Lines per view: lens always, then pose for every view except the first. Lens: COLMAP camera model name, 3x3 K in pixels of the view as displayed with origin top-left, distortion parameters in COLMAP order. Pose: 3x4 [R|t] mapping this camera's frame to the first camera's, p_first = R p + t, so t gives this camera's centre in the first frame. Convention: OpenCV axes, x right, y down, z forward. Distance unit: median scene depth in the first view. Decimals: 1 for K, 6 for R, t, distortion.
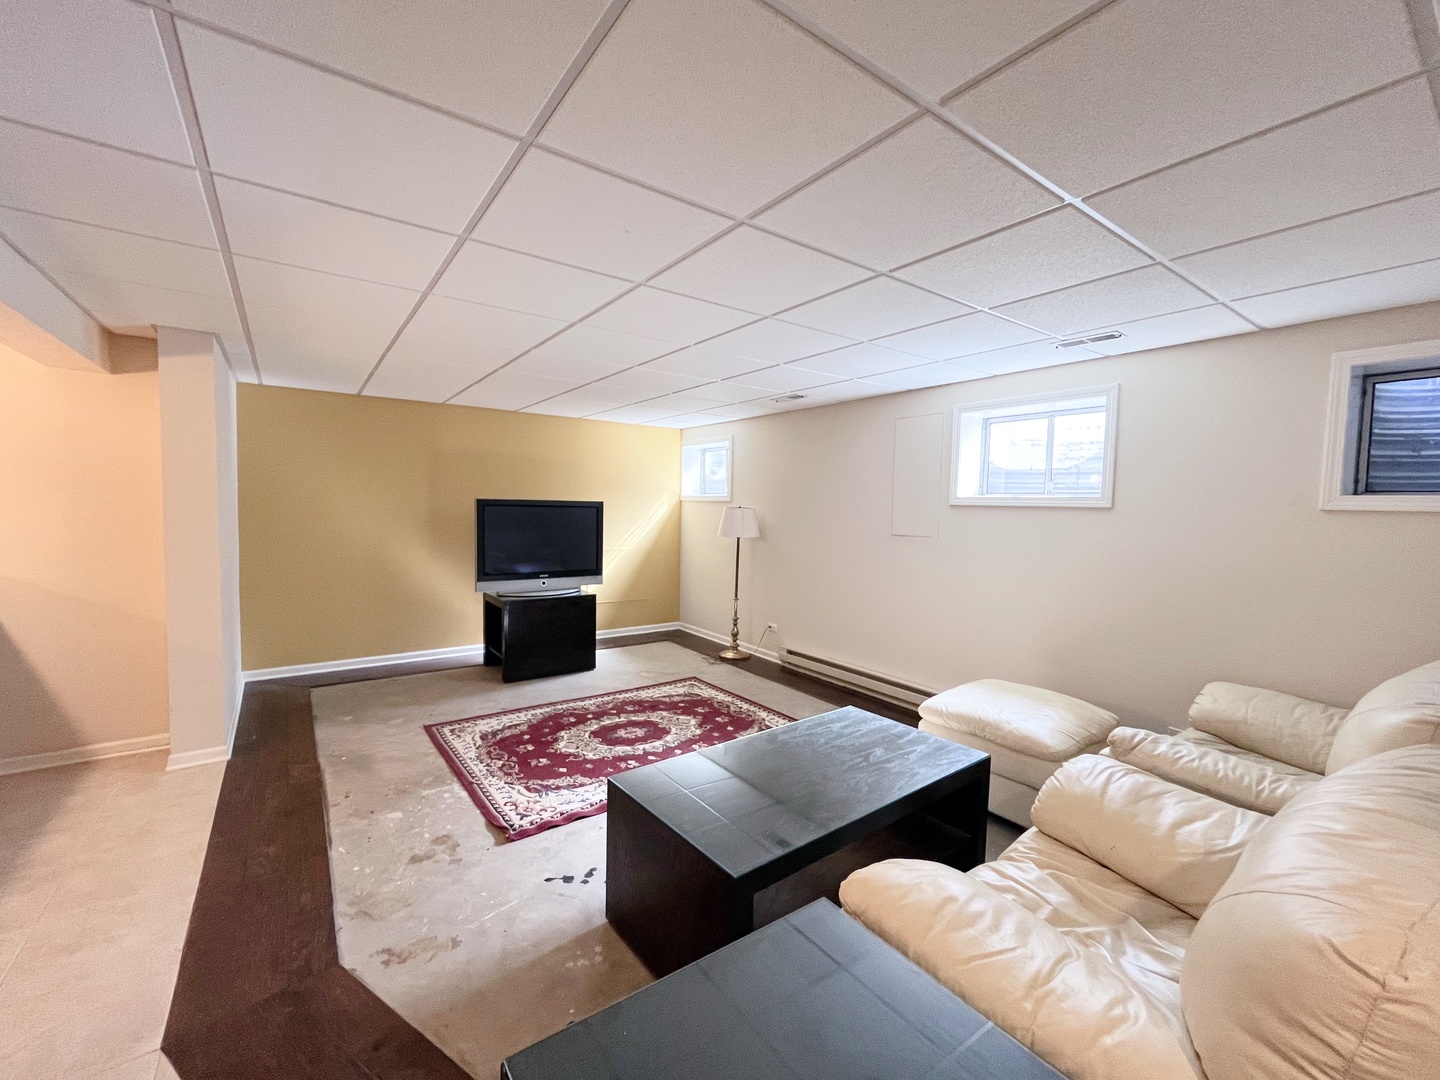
lens RADIAL K [[589.4, 0, 712.9], [0, 589.4, 539.7], [0, 0, 1]] dist [-0.004097, 0.000000]
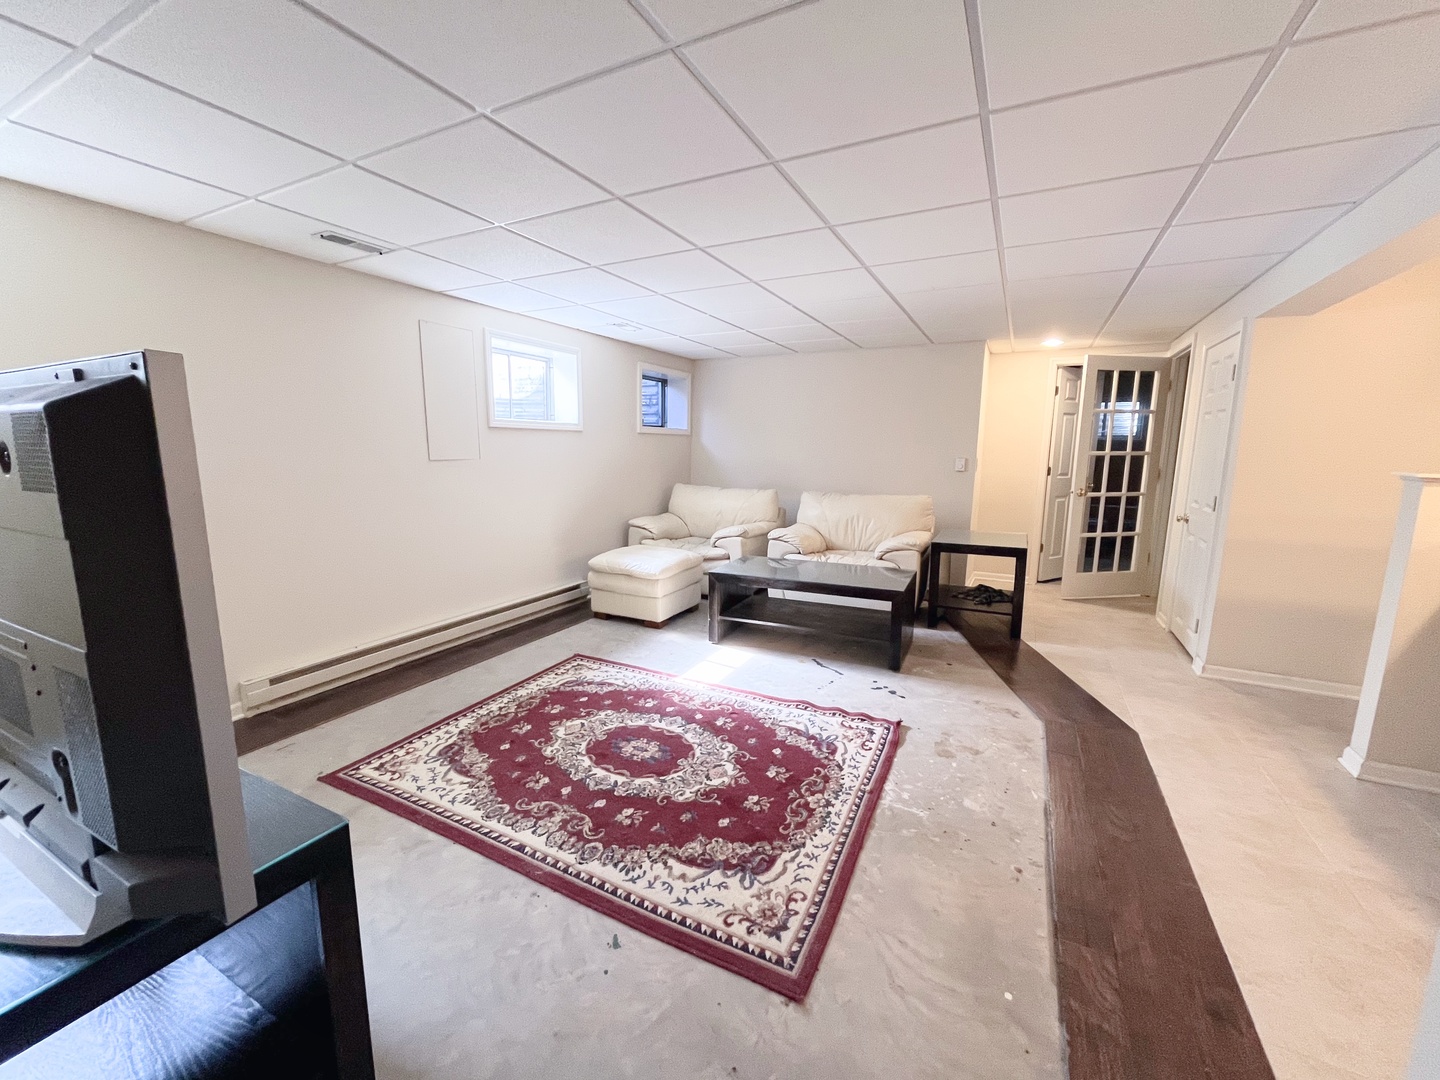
lens RADIAL K [[589.4, 0, 714.9], [0, 589.4, 540.0], [0, 0, 1]] dist [-0.004097, 0.000000]
pose [[-0.453294, -0.163595, 0.876220, -0.783321], [0.035871, 0.978869, 0.201318, -0.063258], [-0.890639, 0.122687, -0.437847, 1.229984]]
